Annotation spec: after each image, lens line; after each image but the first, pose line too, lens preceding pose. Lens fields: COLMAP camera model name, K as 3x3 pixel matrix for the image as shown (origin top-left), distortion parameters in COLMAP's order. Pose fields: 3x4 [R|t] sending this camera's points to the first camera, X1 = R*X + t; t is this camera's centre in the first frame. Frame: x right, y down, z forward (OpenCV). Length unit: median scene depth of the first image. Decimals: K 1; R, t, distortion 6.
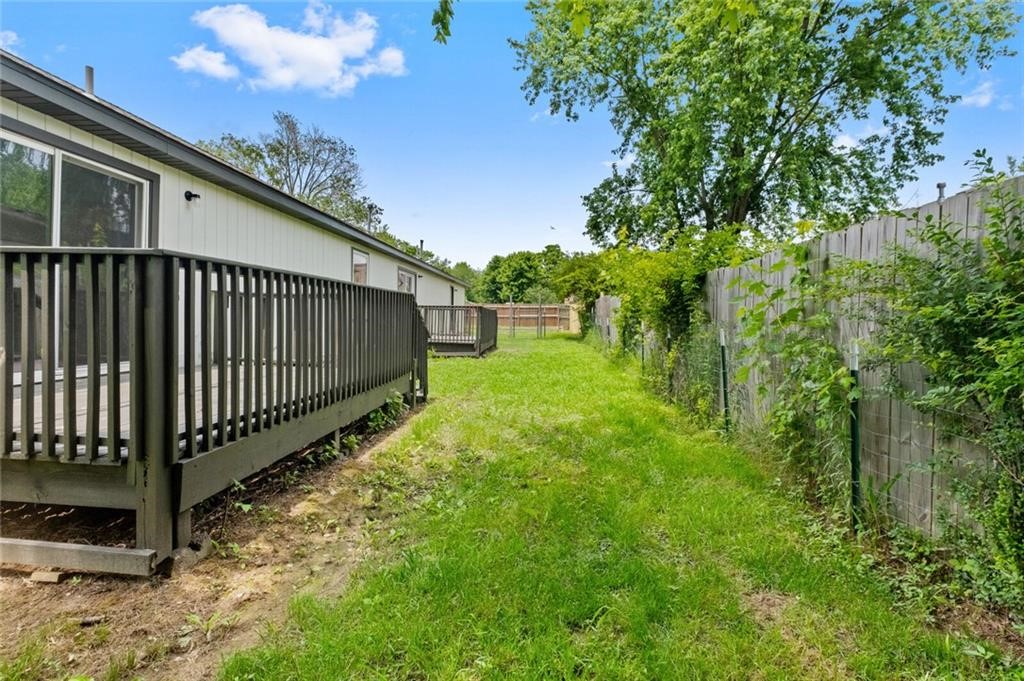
lens RADIAL K [[455.3, 0, 511.1], [0, 455.3, 334.5], [0, 0, 1]] dist [0.000867, -0.000015]
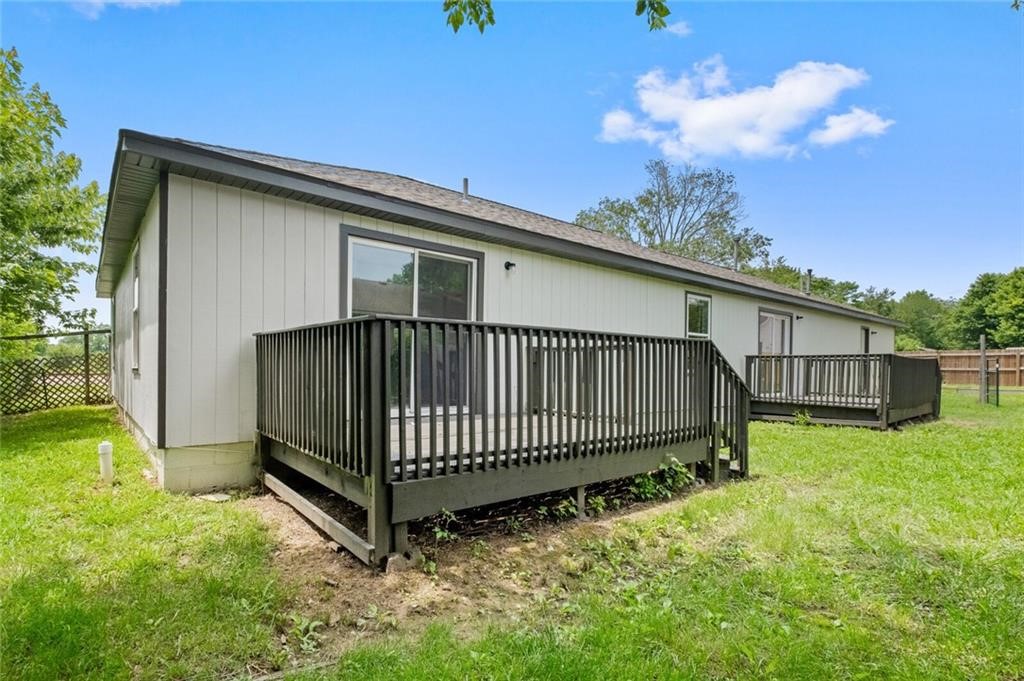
lens RADIAL K [[510.8, 0, 510.9], [0, 510.8, 382.8], [0, 0, 1]] dist [0.009144, 0.000452]
pose [[0.662873, 0.012057, -0.748635, 0.236585], [-0.026908, 0.999608, -0.007727, 0.002292], [0.748248, 0.025266, 0.662938, 0.132219]]
